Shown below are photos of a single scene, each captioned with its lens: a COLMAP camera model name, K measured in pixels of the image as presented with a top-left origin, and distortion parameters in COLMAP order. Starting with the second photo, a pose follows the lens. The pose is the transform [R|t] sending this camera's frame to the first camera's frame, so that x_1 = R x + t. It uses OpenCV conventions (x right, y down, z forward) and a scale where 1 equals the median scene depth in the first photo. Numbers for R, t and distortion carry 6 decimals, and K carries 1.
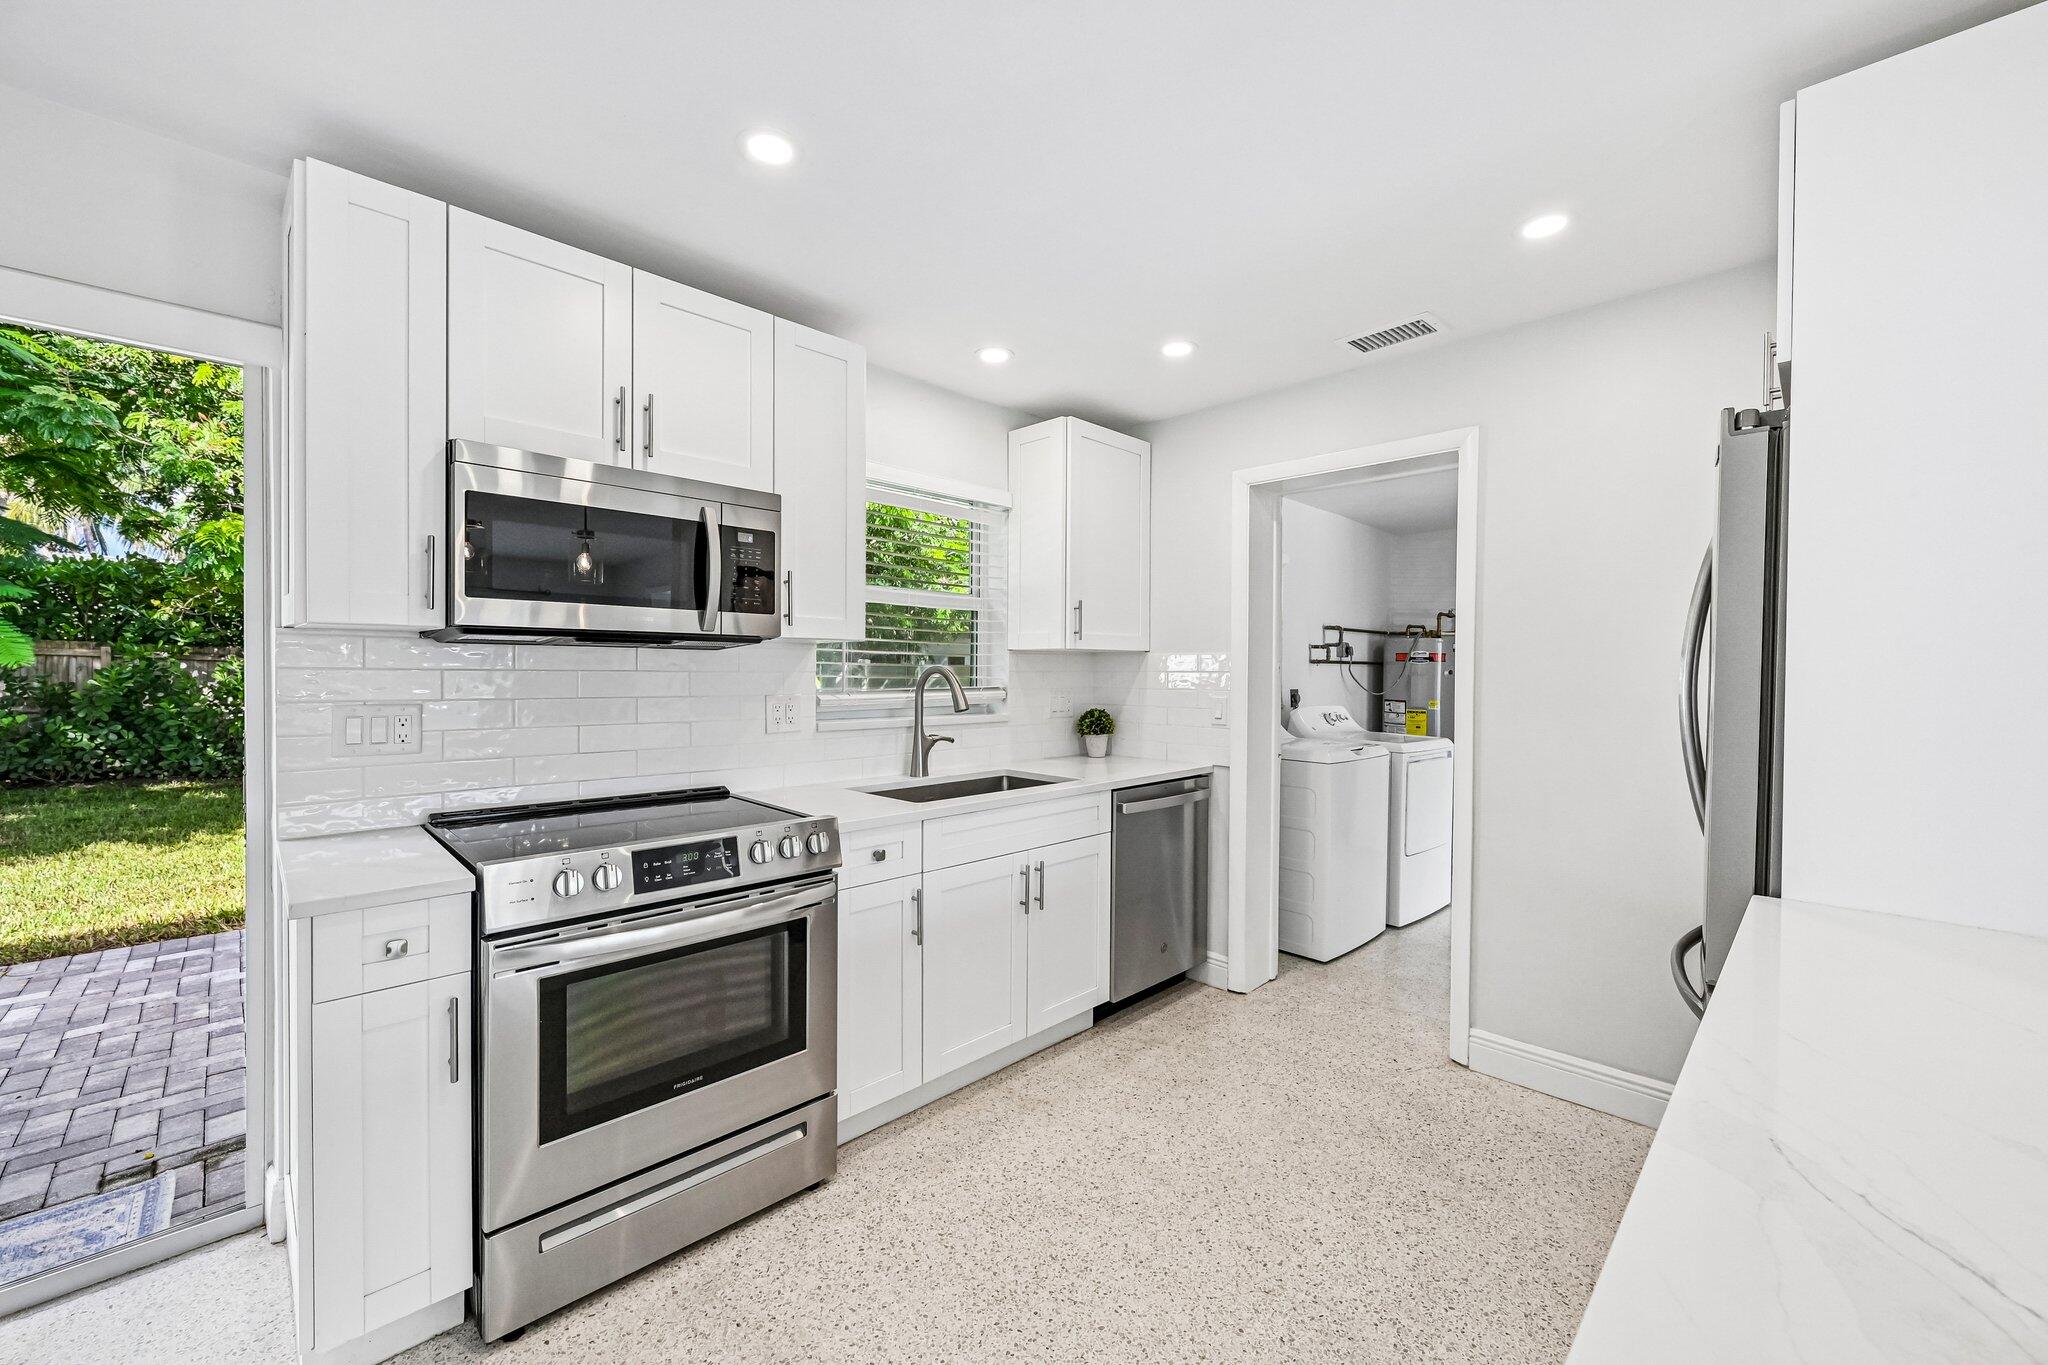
lens RADIAL K [[805.1, 0, 1023.3], [0, 805.1, 677.7], [0, 0, 1]] dist [-0.000383, -0.000398]
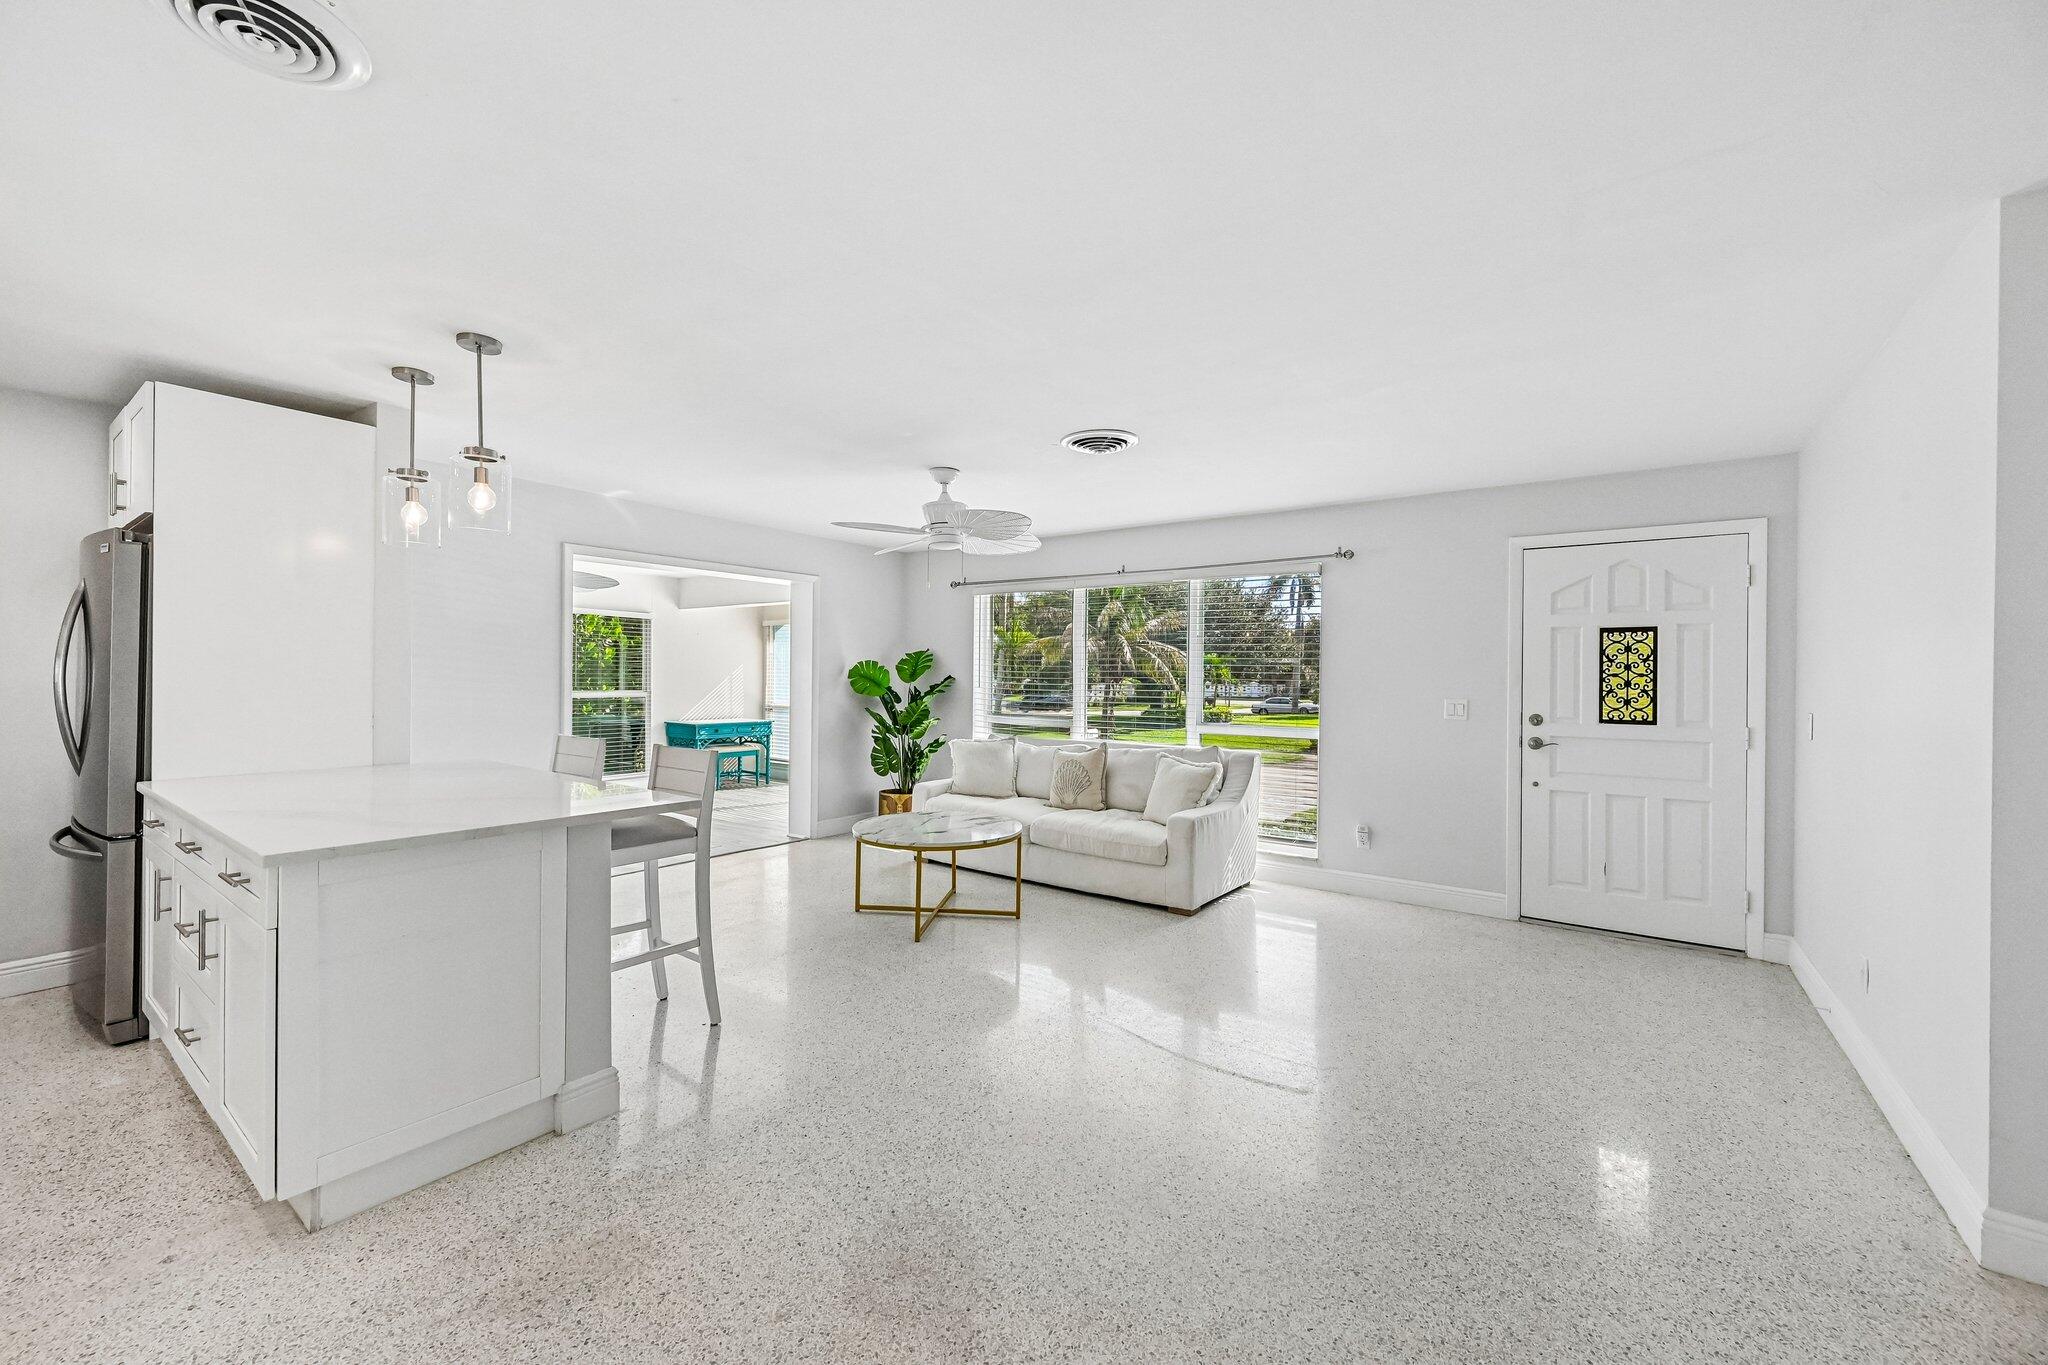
lens RADIAL K [[805.1, 0, 1022.1], [0, 805.1, 678.1], [0, 0, 1]] dist [-0.000383, -0.000398]
pose [[-0.161344, -0.011071, 0.986836, -0.856611], [-0.001514, 0.999939, 0.010971, -0.005008], [-0.986897, 0.000276, -0.161351, -0.507976]]
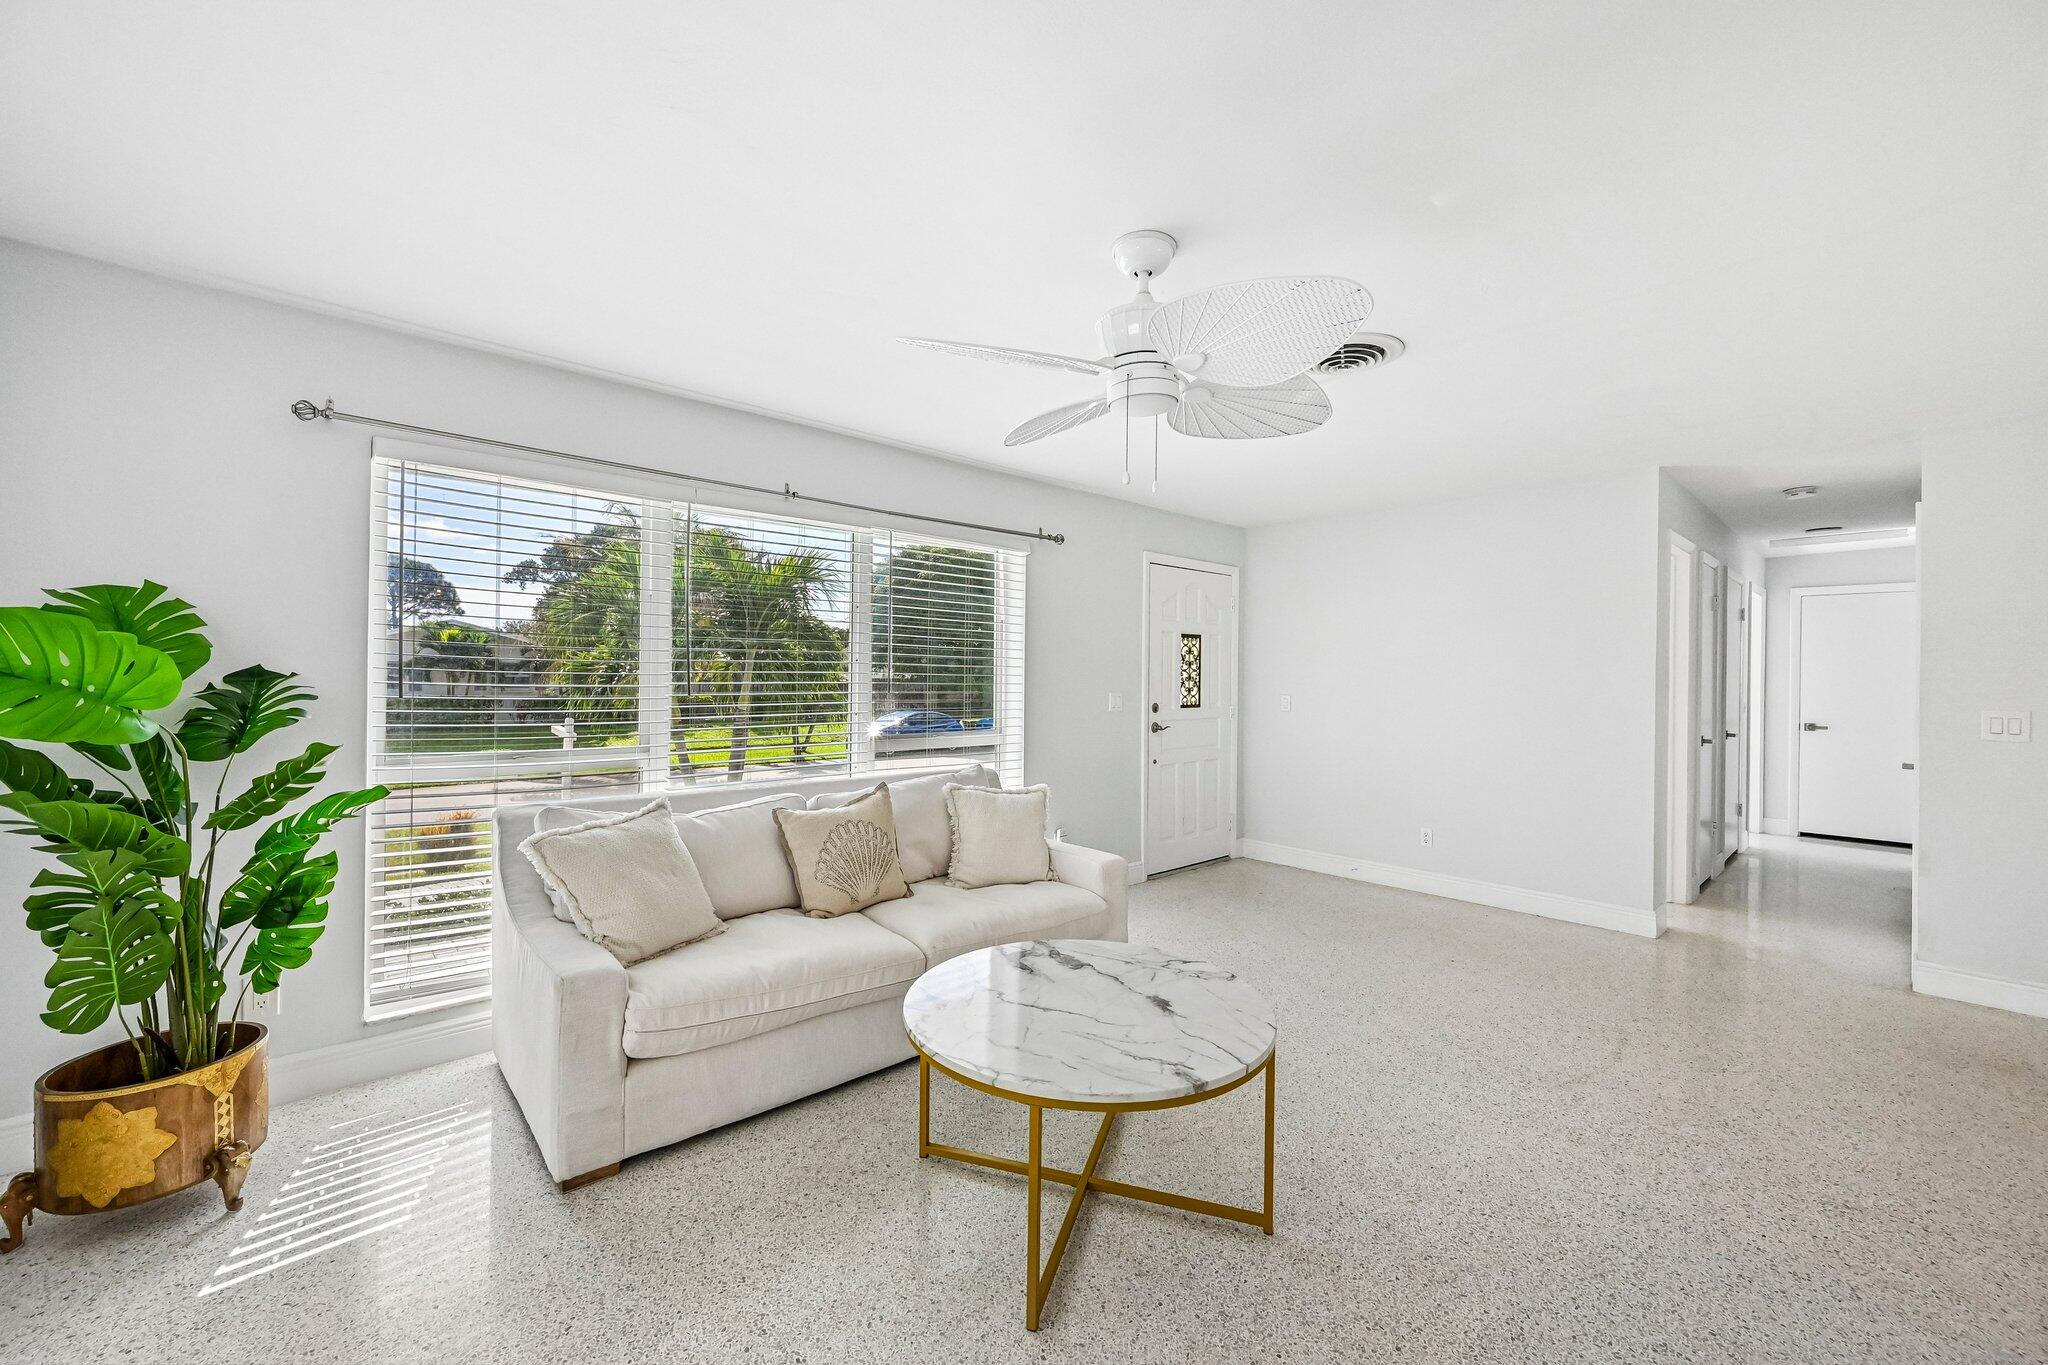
lens RADIAL K [[805.1, 0, 1019.2], [0, 805.1, 678.7], [0, 0, 1]] dist [-0.000383, -0.000398]
pose [[-0.998797, -0.018777, 0.045289, 1.140484], [-0.018055, 0.999704, 0.016280, 0.000538], [-0.045582, 0.015442, -0.998841, 0.282896]]
